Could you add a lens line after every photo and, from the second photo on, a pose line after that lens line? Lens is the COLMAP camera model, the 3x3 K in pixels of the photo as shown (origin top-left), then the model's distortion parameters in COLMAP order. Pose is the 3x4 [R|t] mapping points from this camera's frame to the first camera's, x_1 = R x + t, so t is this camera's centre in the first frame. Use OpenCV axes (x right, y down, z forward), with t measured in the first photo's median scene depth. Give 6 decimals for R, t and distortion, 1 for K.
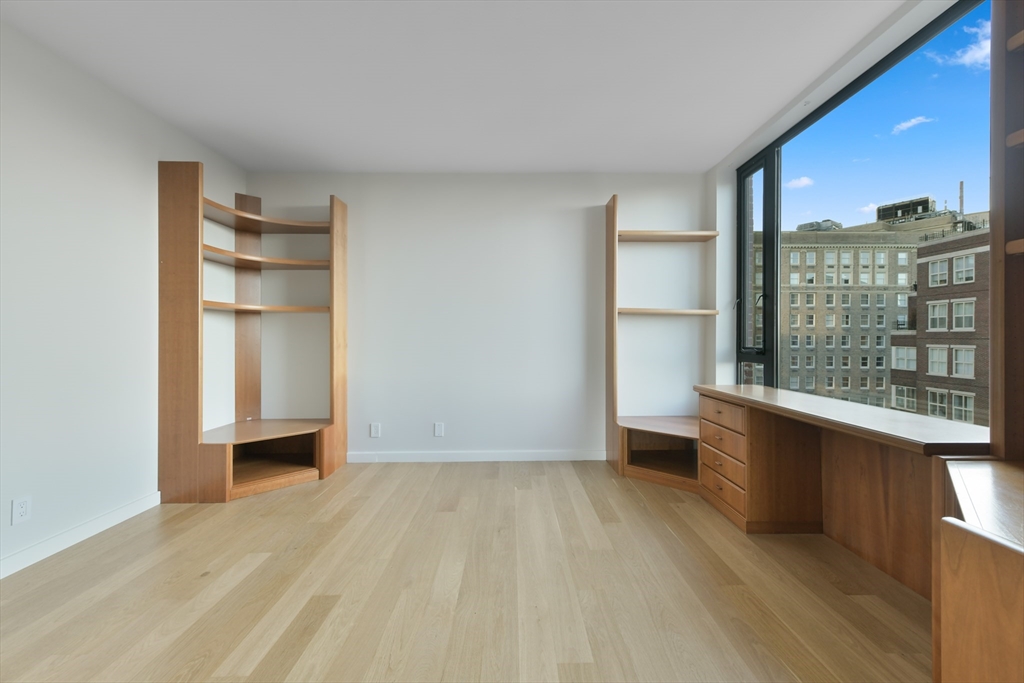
lens RADIAL K [[408.1, 0, 515.7], [0, 408.1, 344.0], [0, 0, 1]] dist [-0.002070, 0.000306]
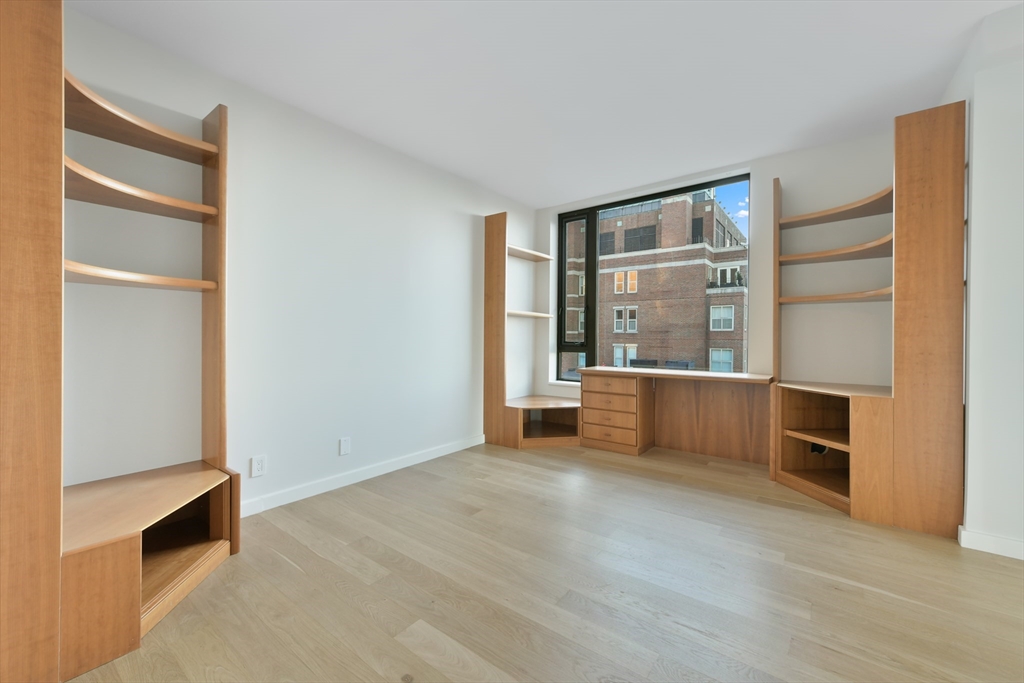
lens RADIAL K [[408.1, 0, 526.2], [0, 408.1, 338.5], [0, 0, 1]] dist [-0.002070, 0.000306]
pose [[0.611977, 0.003214, 0.790869, -0.667224], [0.007863, 0.999918, -0.010149, 0.011636], [-0.790837, 0.012430, 0.611901, 0.250592]]
